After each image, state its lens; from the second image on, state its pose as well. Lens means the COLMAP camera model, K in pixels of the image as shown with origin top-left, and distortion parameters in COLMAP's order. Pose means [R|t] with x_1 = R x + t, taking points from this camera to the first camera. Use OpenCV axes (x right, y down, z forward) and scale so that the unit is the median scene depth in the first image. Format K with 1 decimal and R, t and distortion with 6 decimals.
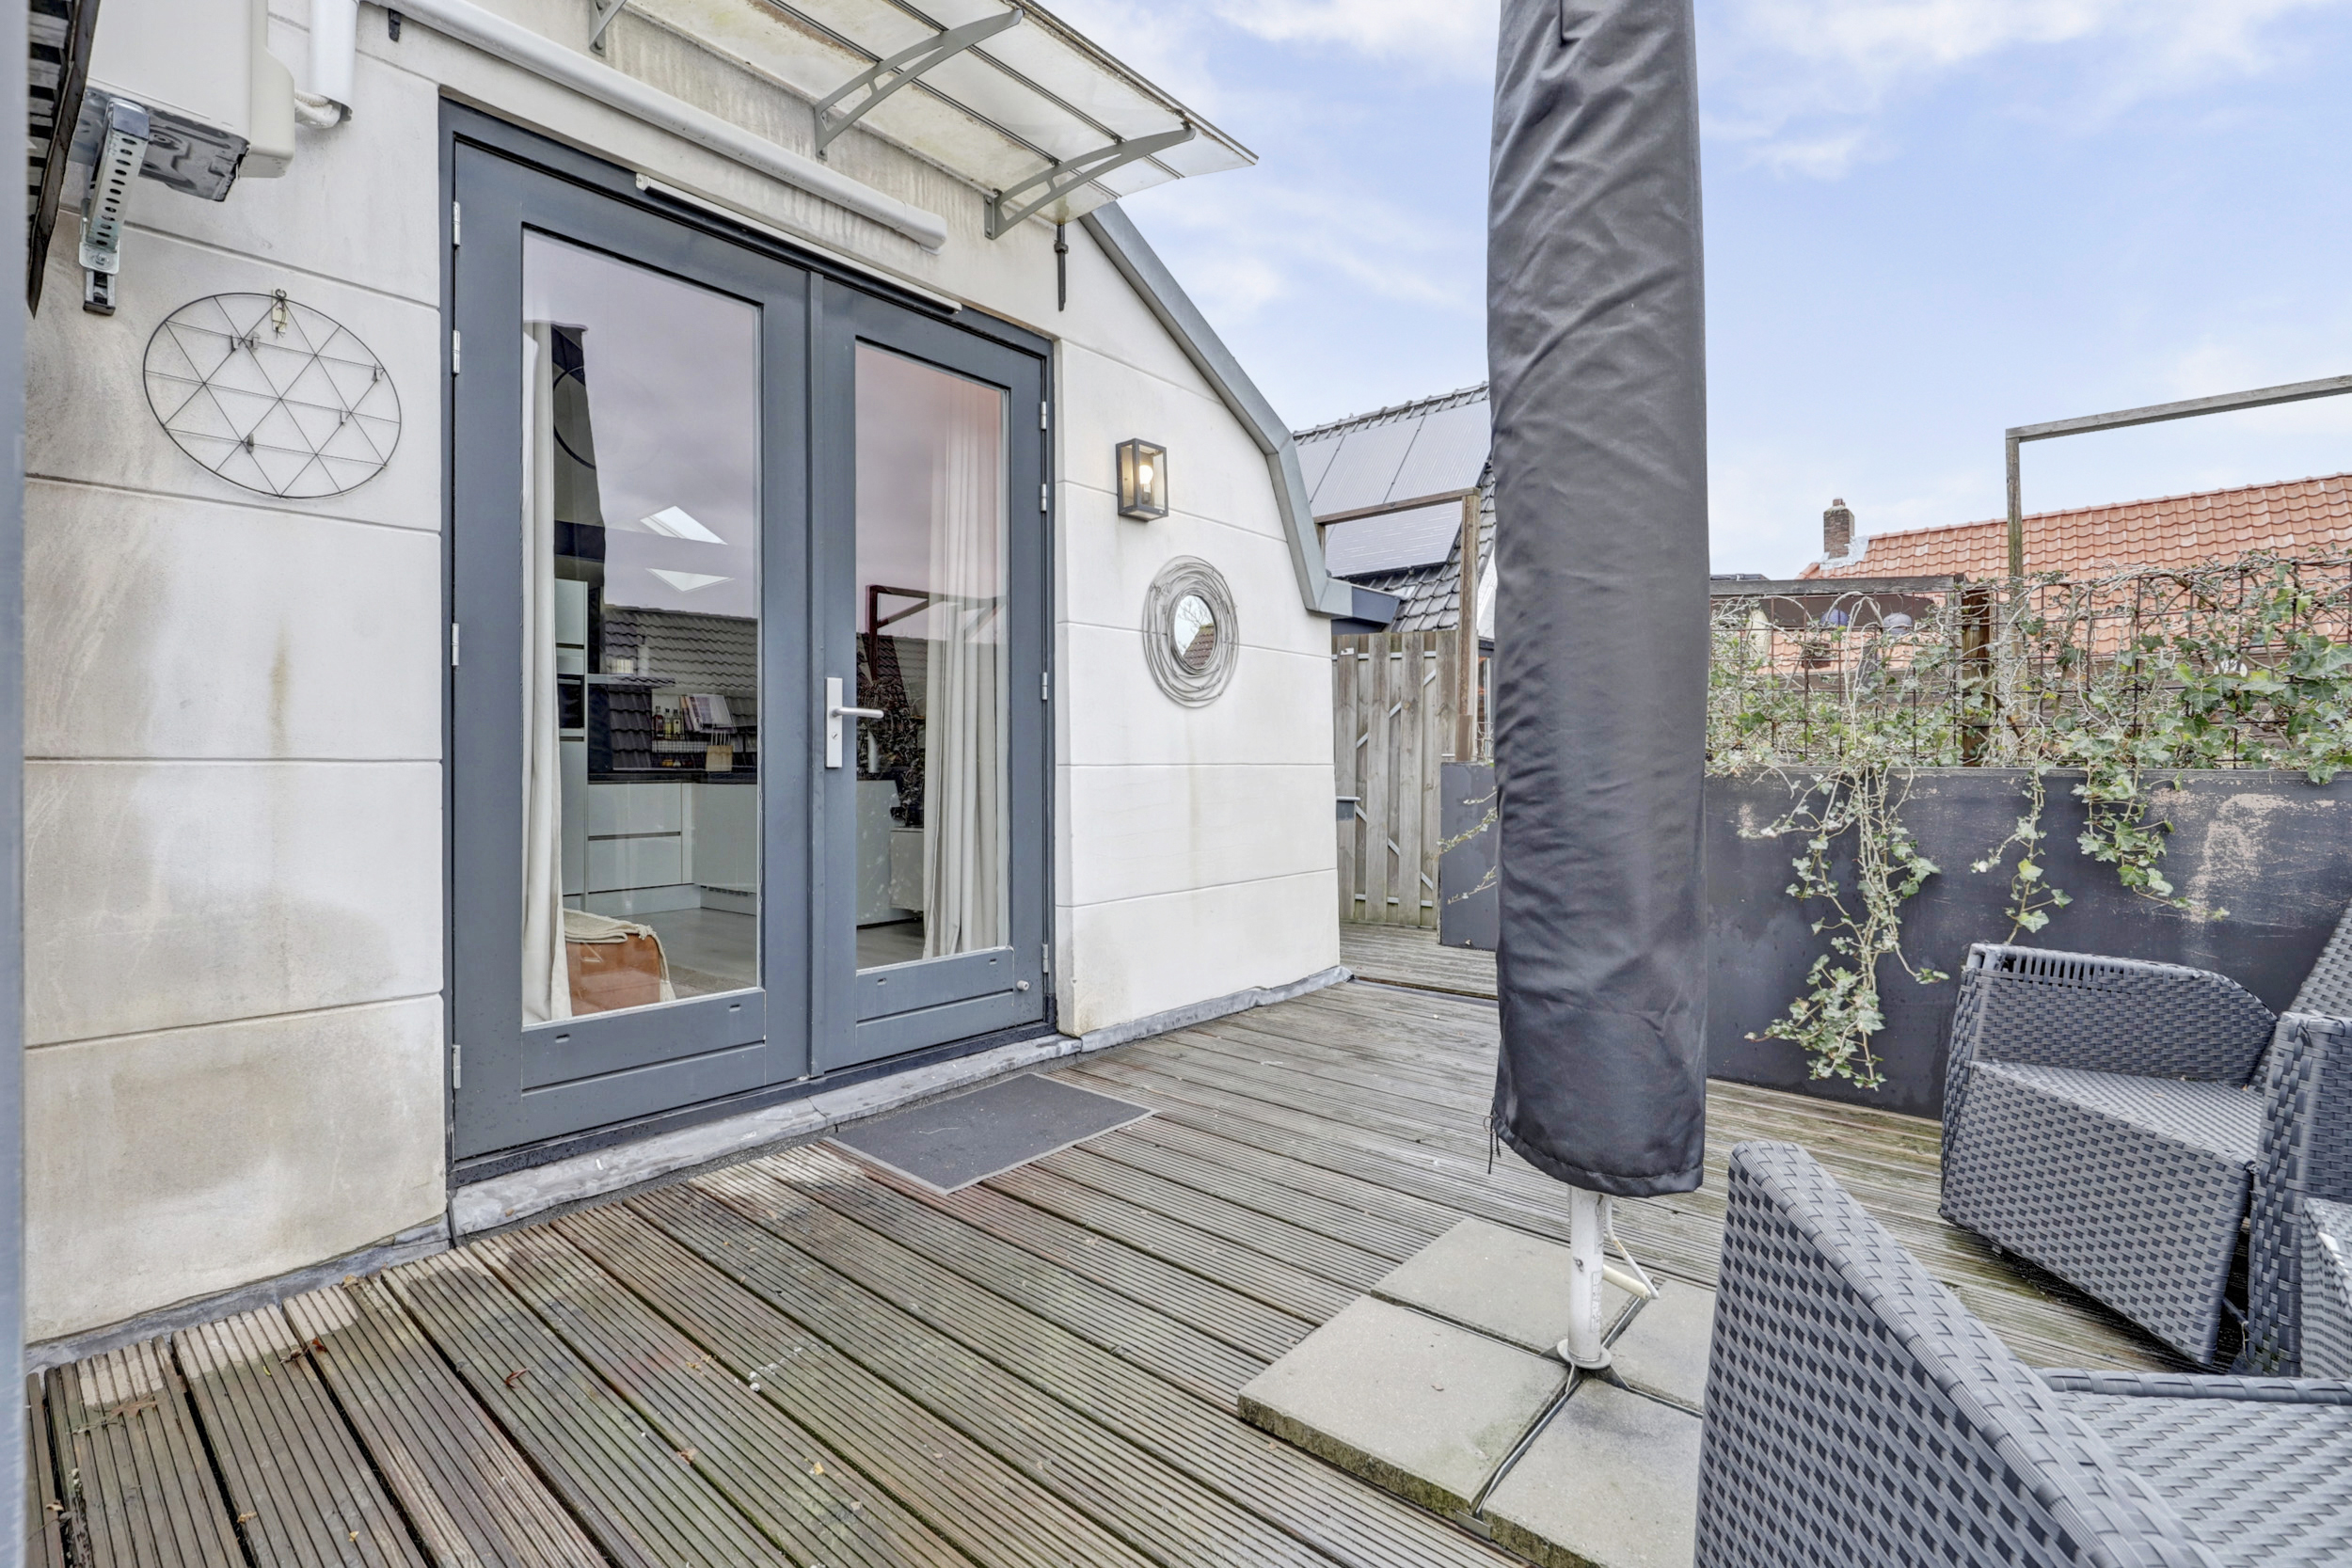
lens RADIAL K [[1090.3, 0, 1199.0], [0, 1090.3, 745.0], [0, 0, 1]] dist [-0.010772, 0.000436]
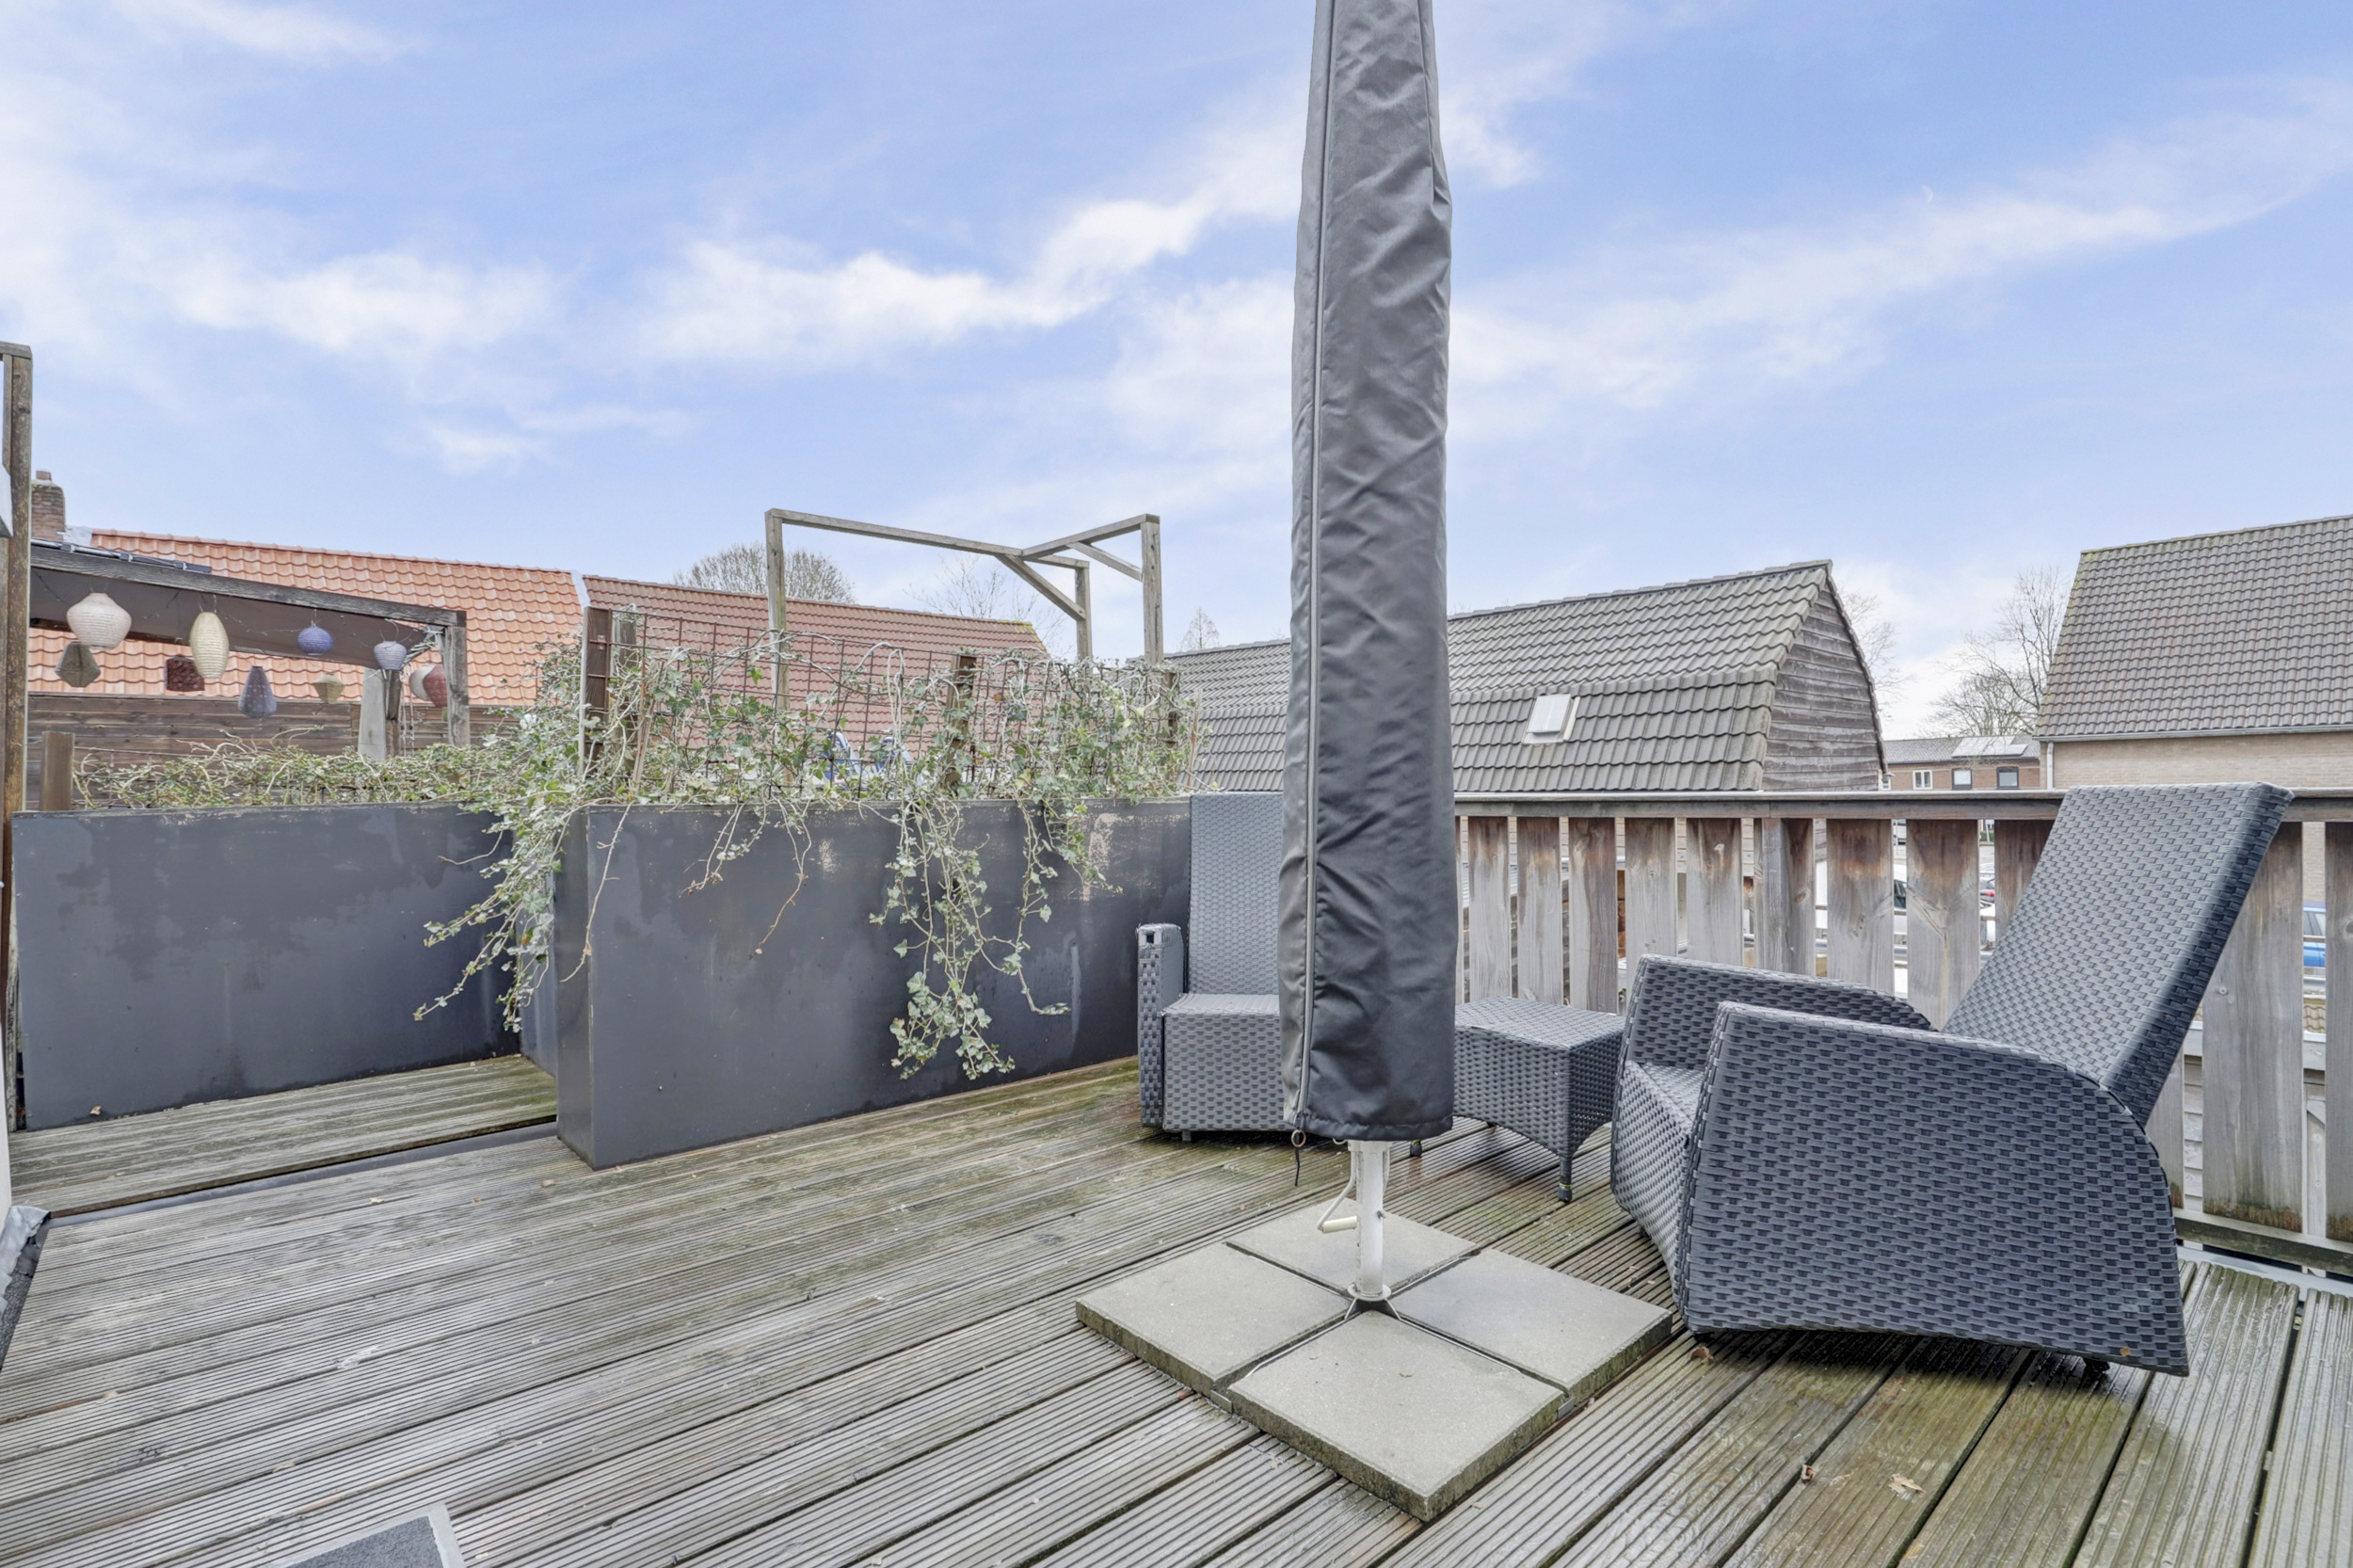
lens RADIAL K [[1090.8, 0, 1174.2], [0, 1090.8, 791.1], [0, 0, 1]] dist [-0.010772, 0.000436]
pose [[0.137648, -0.005338, 0.990467, -0.512243], [0.002280, 0.999985, 0.005073, 0.005363], [-0.990479, 0.001560, 0.137658, 0.633181]]
